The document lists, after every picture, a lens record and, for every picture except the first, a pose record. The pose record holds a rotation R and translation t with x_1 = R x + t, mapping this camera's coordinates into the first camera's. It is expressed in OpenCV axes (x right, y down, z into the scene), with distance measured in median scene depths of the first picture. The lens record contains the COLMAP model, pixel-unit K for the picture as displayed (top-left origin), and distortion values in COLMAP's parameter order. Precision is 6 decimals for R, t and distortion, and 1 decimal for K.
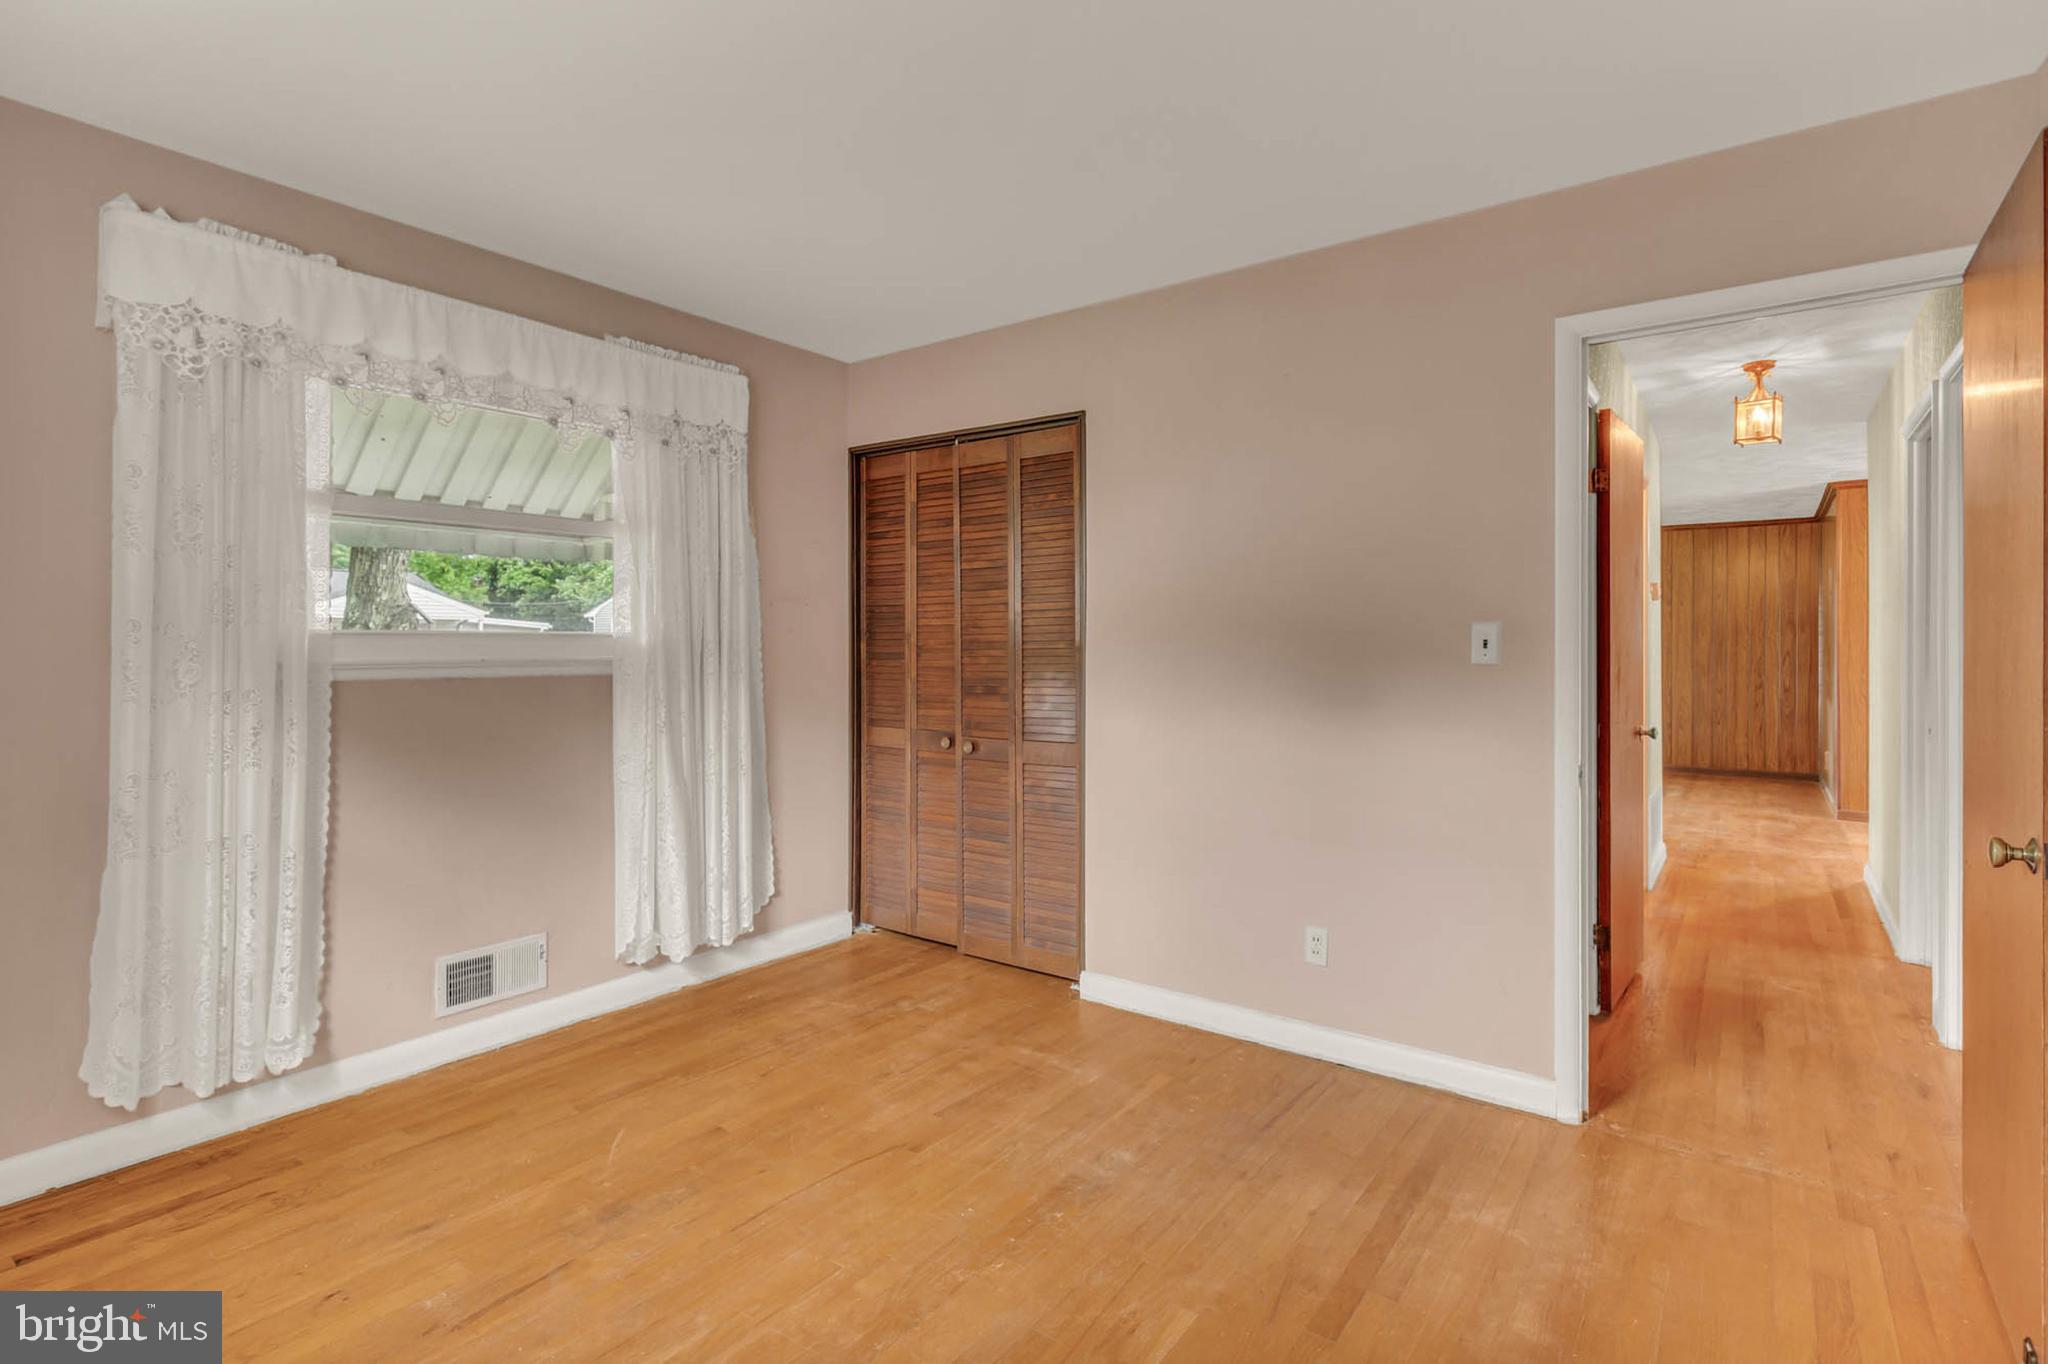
lens RADIAL K [[990.3, 0, 1018.0], [0, 990.3, 651.2], [0, 0, 1]] dist [0.001028, 0.000637]
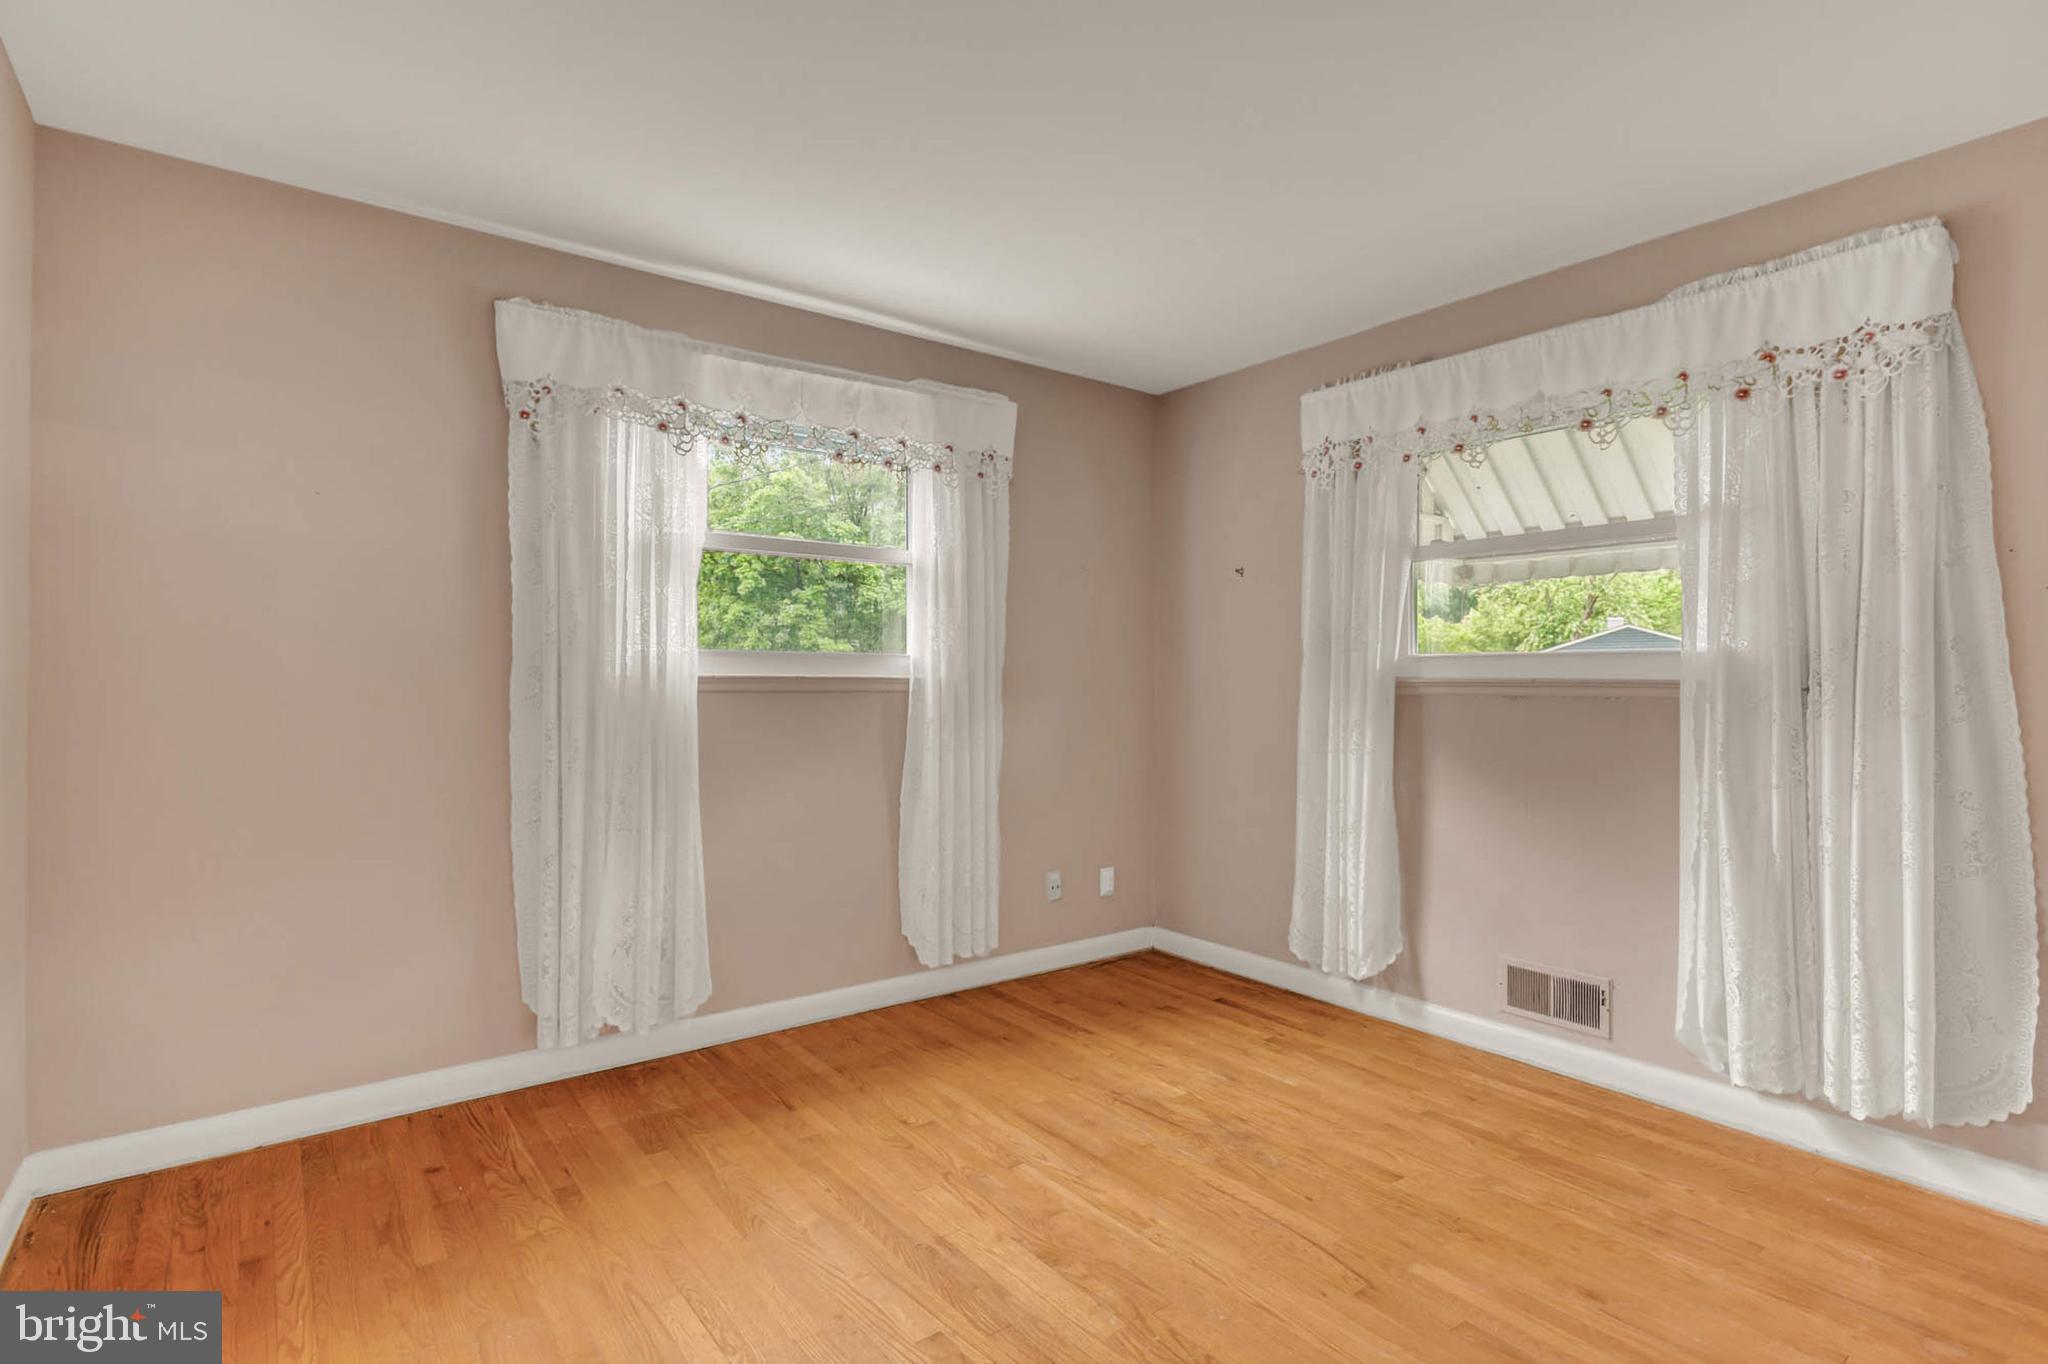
lens RADIAL K [[1025.3, 0, 1024.0], [0, 1025.3, 682.0], [0, 0, 1]] dist [0.000153, -0.000078]
pose [[-0.285071, 0.002842, -0.958502, 0.666559], [-0.008567, 0.999948, 0.005513, 0.010080], [0.958468, 0.009783, -0.285032, 0.855388]]
